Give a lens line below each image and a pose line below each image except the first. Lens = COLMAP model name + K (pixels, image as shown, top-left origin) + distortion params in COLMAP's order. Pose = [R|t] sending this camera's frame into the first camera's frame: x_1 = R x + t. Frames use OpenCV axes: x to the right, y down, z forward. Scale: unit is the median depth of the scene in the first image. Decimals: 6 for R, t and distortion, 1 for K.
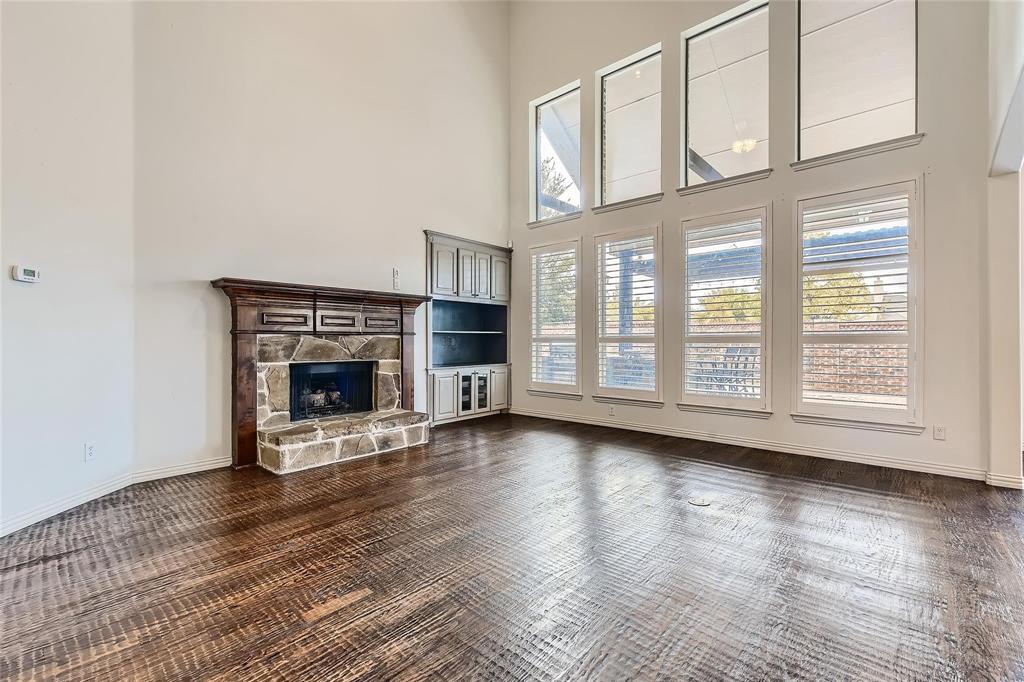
lens RADIAL K [[442.7, 0, 519.8], [0, 442.7, 336.4], [0, 0, 1]] dist [0.010037, -0.004460]
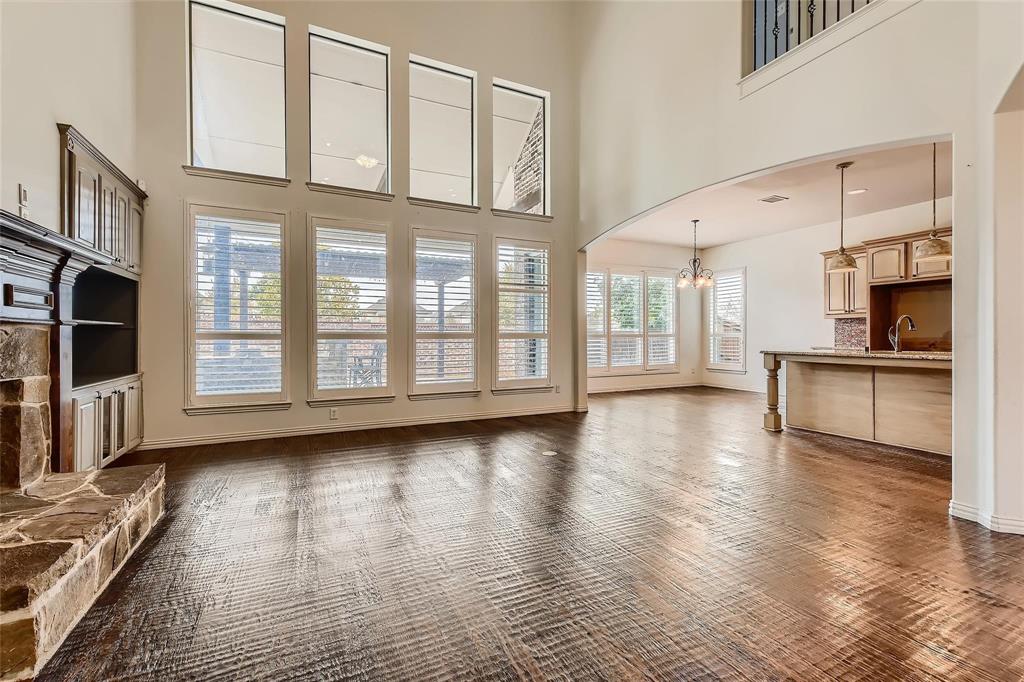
lens RADIAL K [[442.7, 0, 499.0], [0, 442.7, 338.9], [0, 0, 1]] dist [0.010037, -0.004460]
pose [[0.397519, -0.002435, 0.917591, -0.572295], [-0.009168, 0.999936, 0.006625, 0.005474], [-0.917548, -0.011046, 0.397471, 0.375711]]
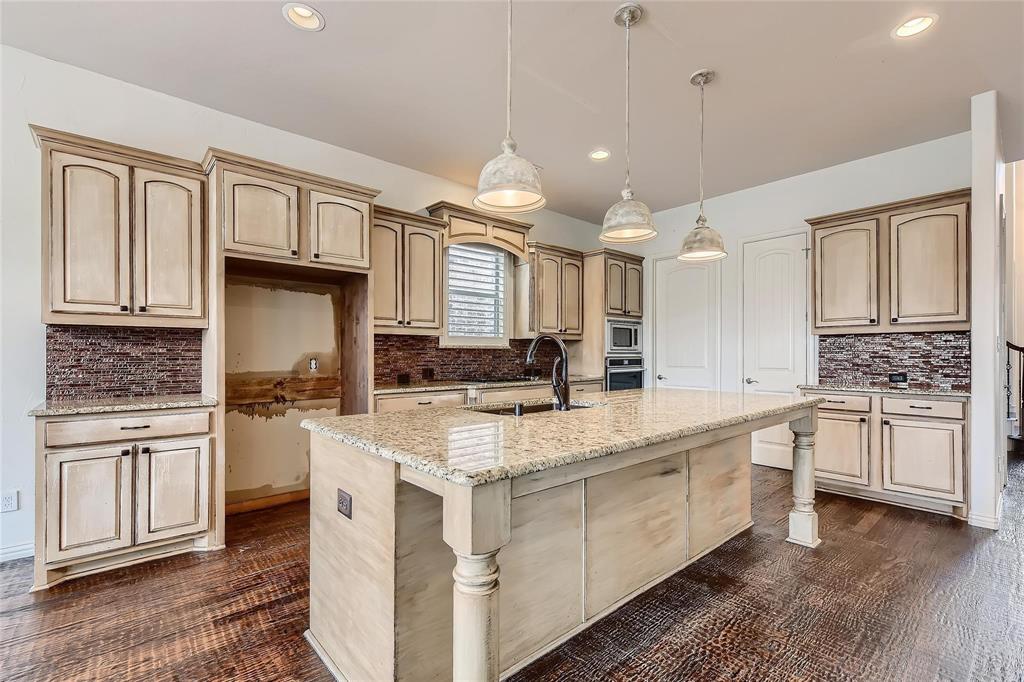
lens RADIAL K [[442.7, 0, 515.0], [0, 442.7, 365.3], [0, 0, 1]] dist [0.010037, -0.004460]
pose [[-0.991634, 0.000472, 0.129084, 0.654066], [0.001888, 0.999939, 0.010844, -0.016905], [-0.129071, 0.010997, -0.991574, 0.425991]]
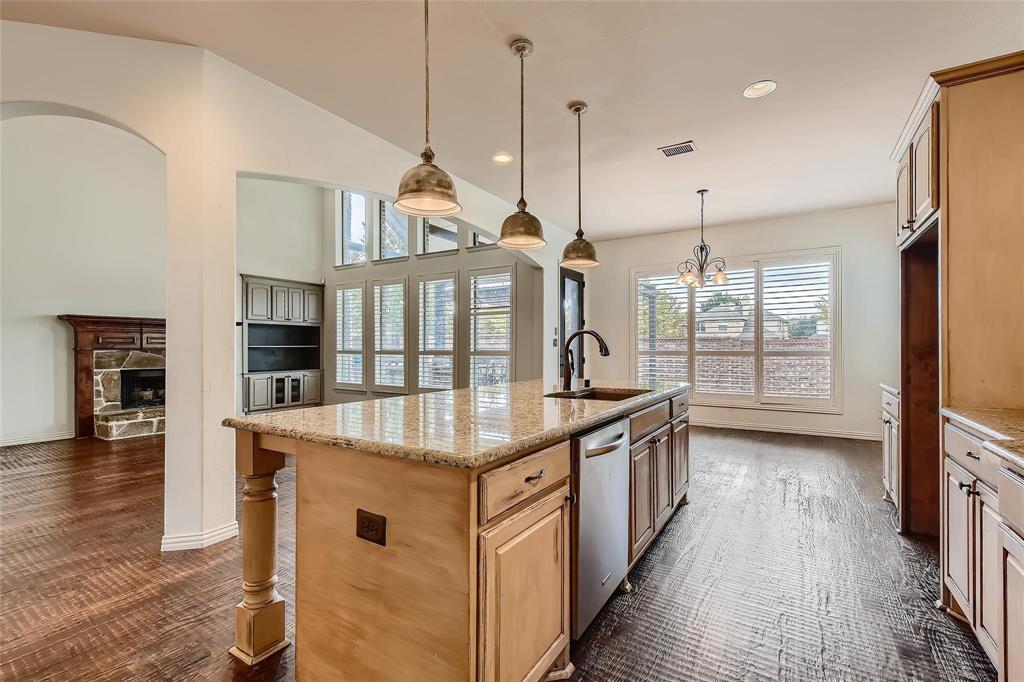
lens RADIAL K [[442.7, 0, 521.3], [0, 442.7, 346.9], [0, 0, 1]] dist [0.010037, -0.004460]
pose [[0.985496, 0.002159, 0.169685, 0.489606], [-0.003505, 0.999965, 0.007633, -0.028404], [-0.169662, -0.008117, 0.985469, -0.617603]]
